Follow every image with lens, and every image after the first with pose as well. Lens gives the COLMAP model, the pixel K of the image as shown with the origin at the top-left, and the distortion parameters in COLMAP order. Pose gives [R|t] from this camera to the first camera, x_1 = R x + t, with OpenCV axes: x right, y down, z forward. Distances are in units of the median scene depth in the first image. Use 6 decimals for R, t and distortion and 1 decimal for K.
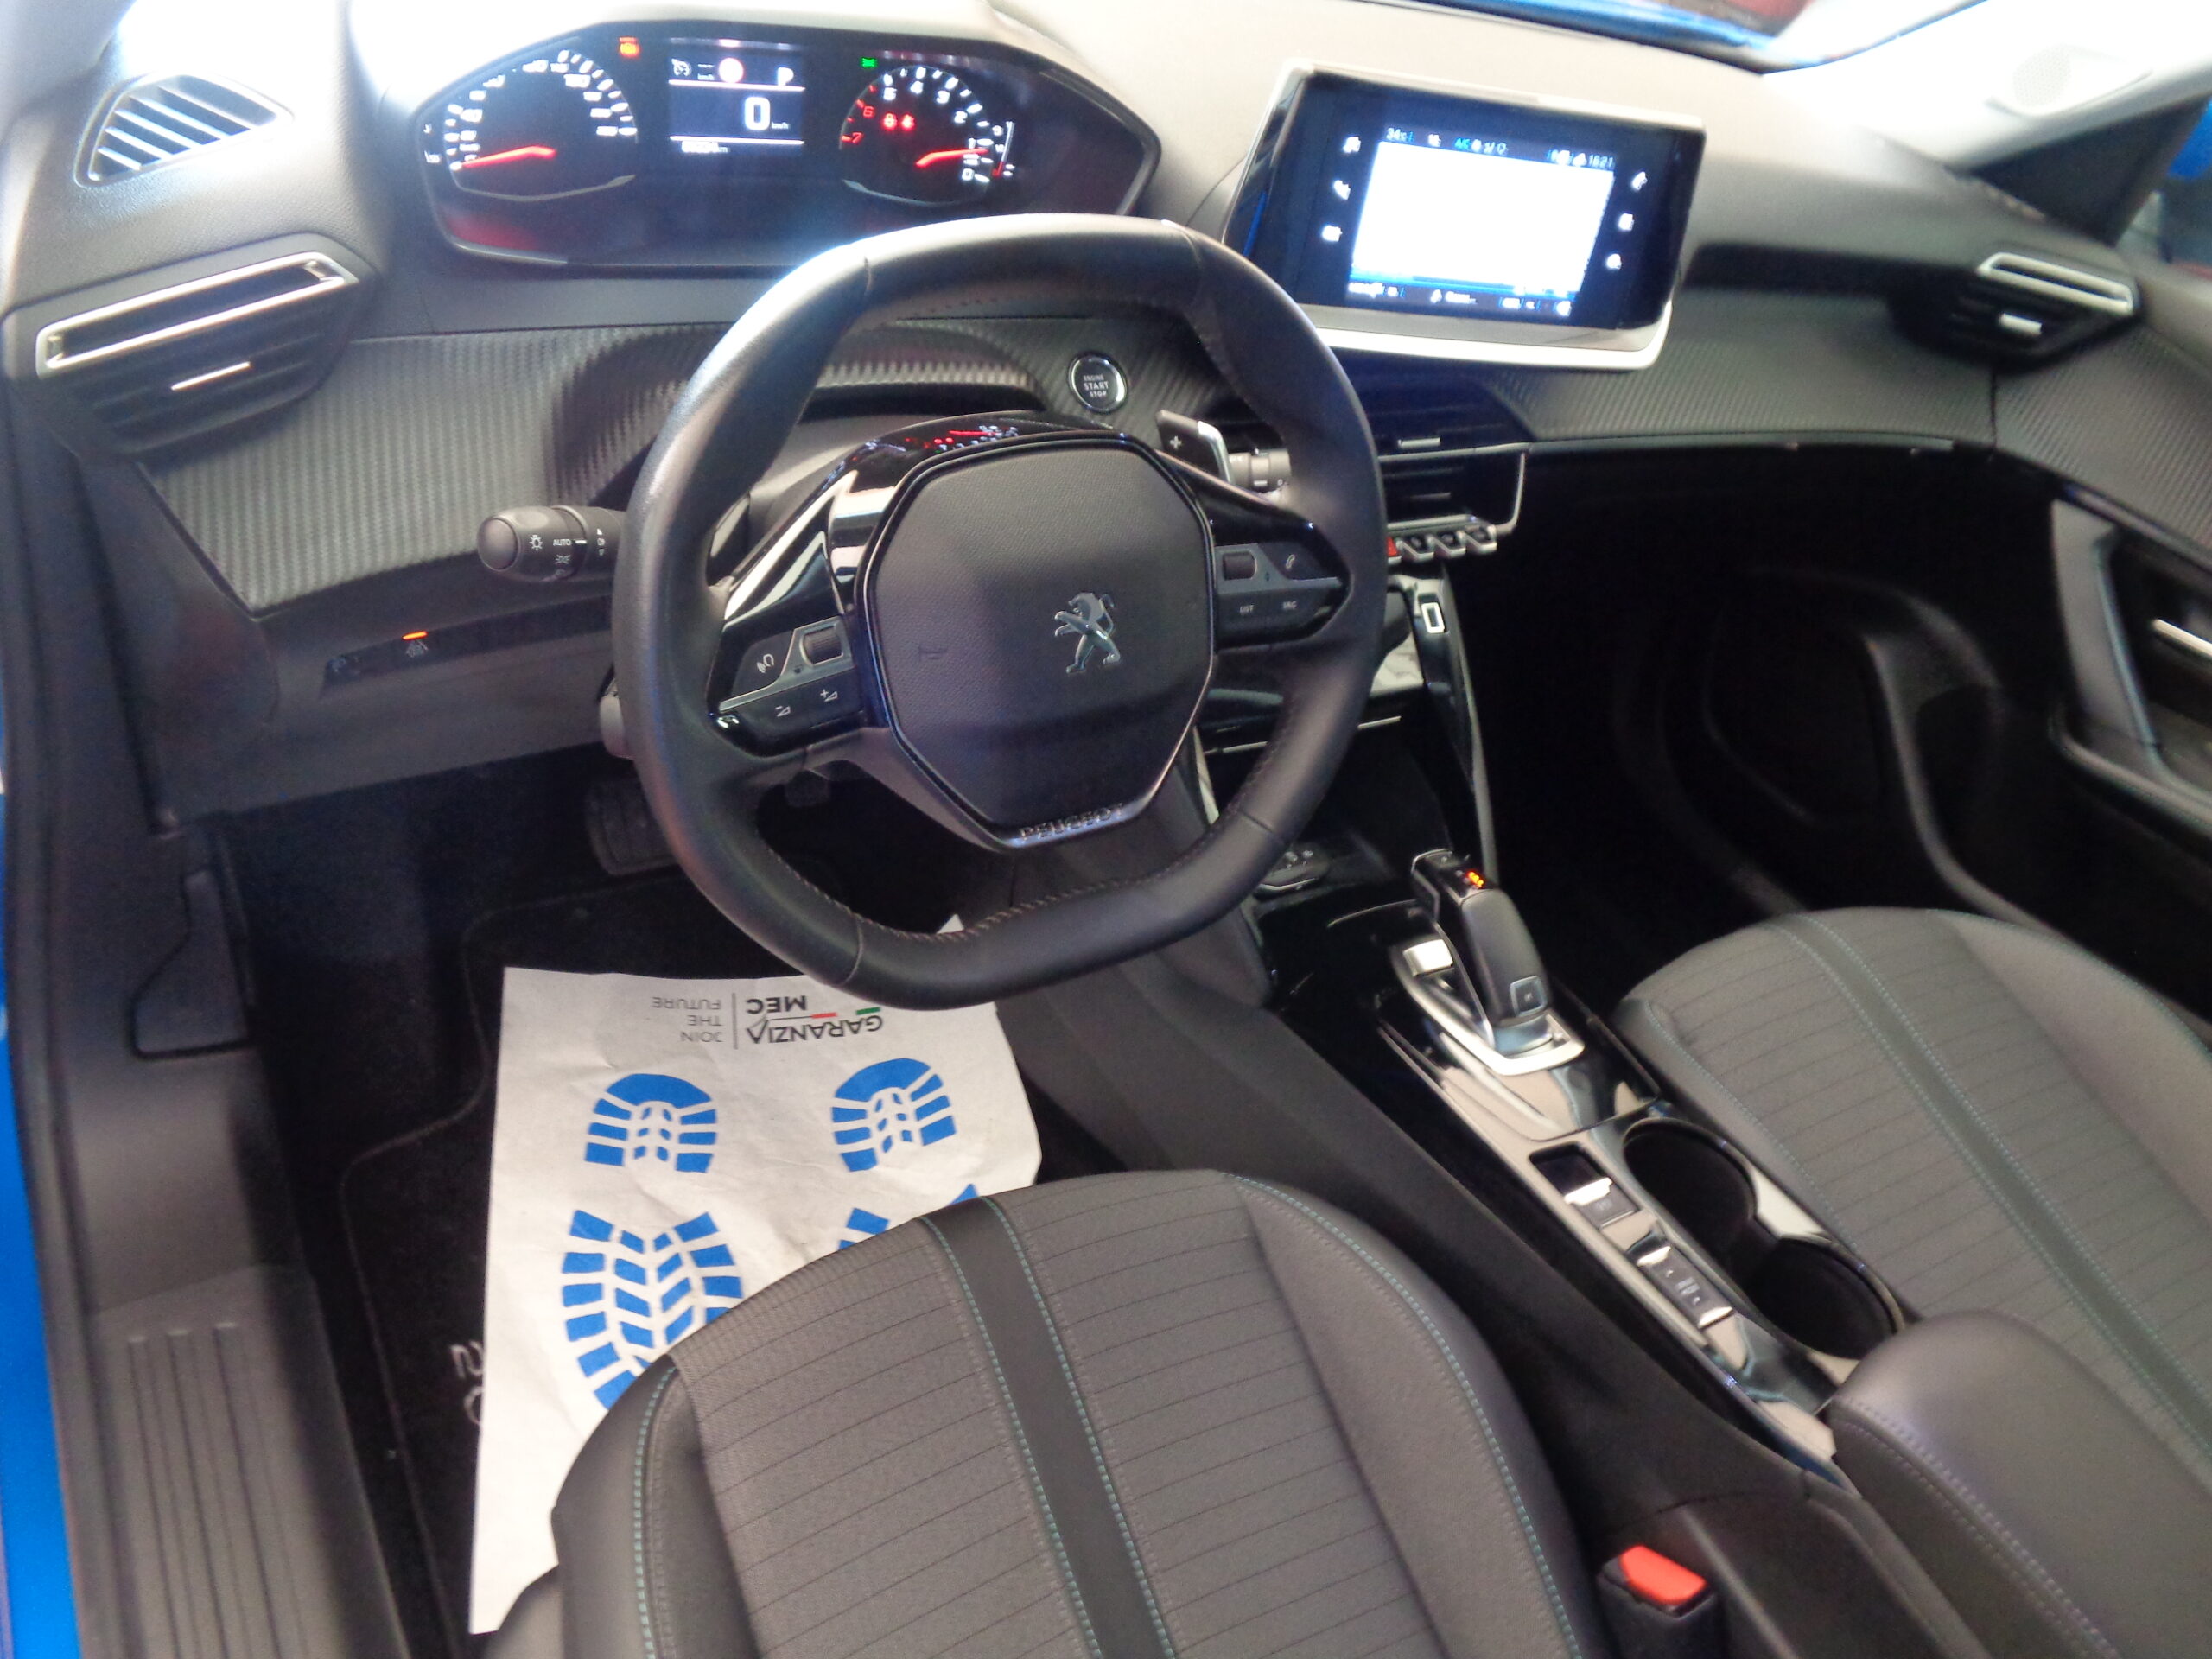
lens RADIAL K [[1661.5, 0, 1107.4], [0, 1661.5, 817.6], [0, 0, 1]] dist [0.010507, -0.001621]
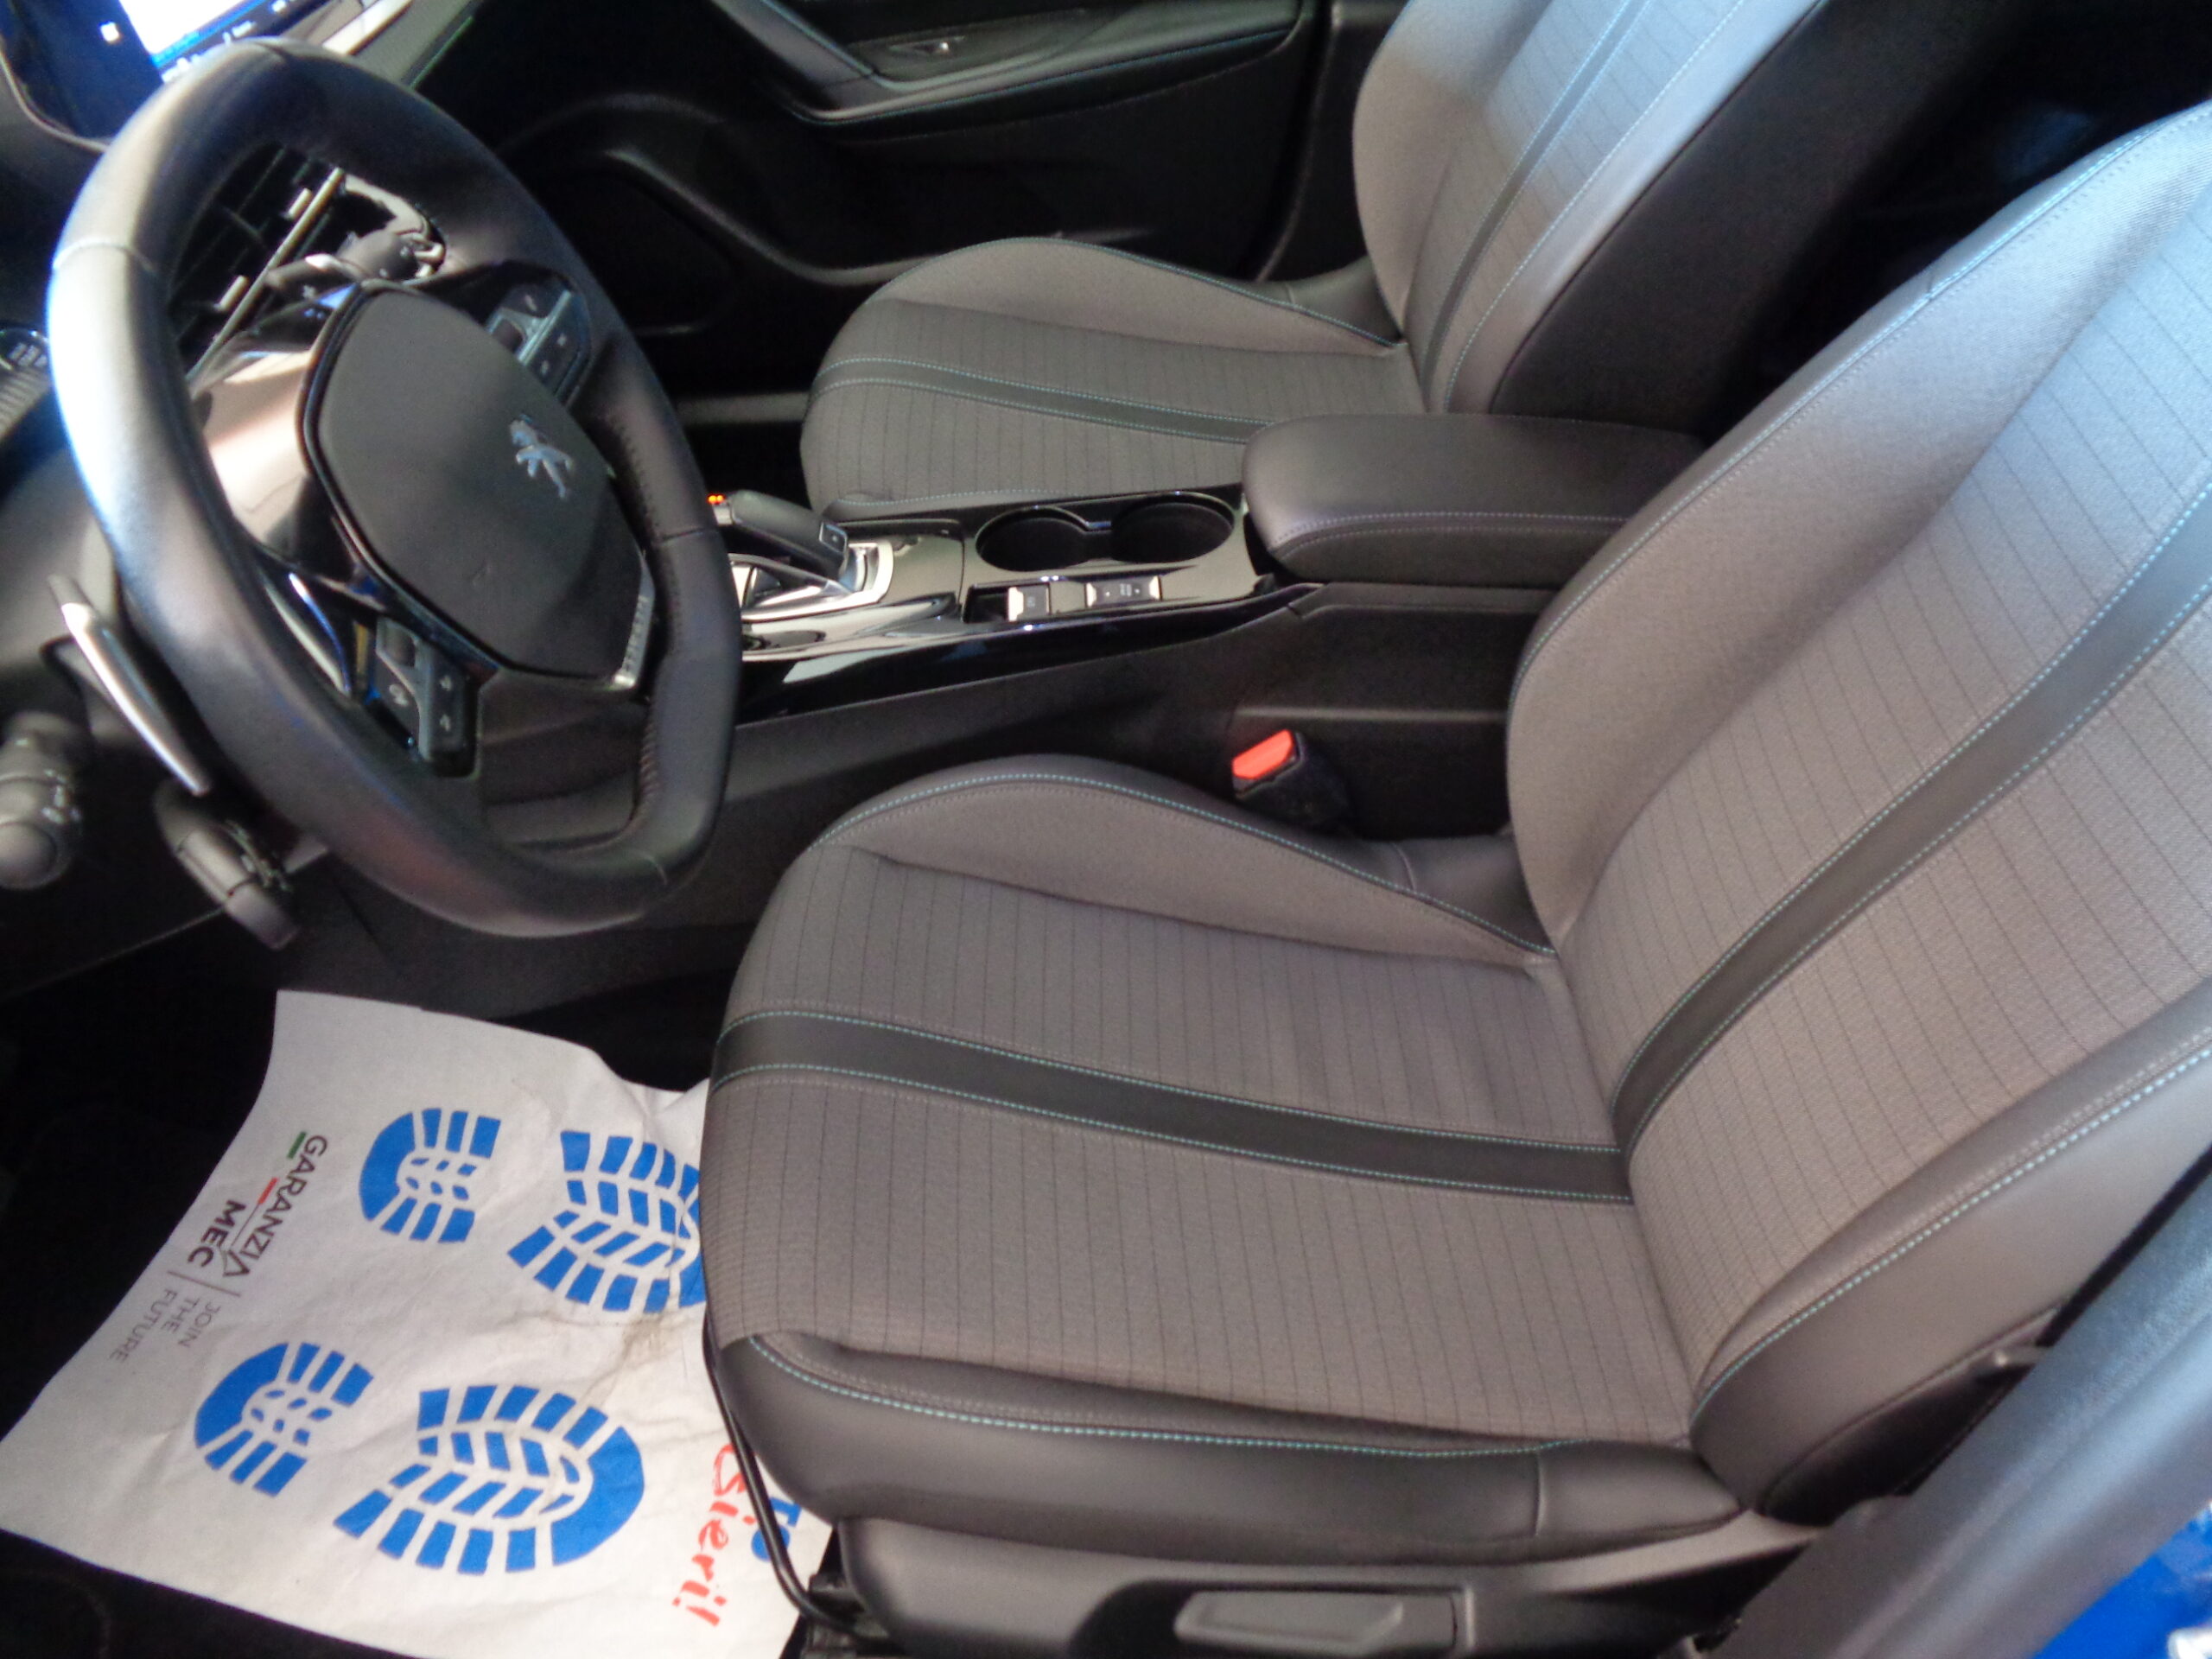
lens RADIAL K [[1661.5, 0, 1102.7], [0, 1661.5, 826.9], [0, 0, 1]] dist [0.010507, -0.001621]
pose [[0.454135, -0.759161, 0.466301, -0.329039], [0.643388, 0.641492, 0.417780, -0.117469], [-0.616291, 0.110284, 0.779758, 0.063141]]
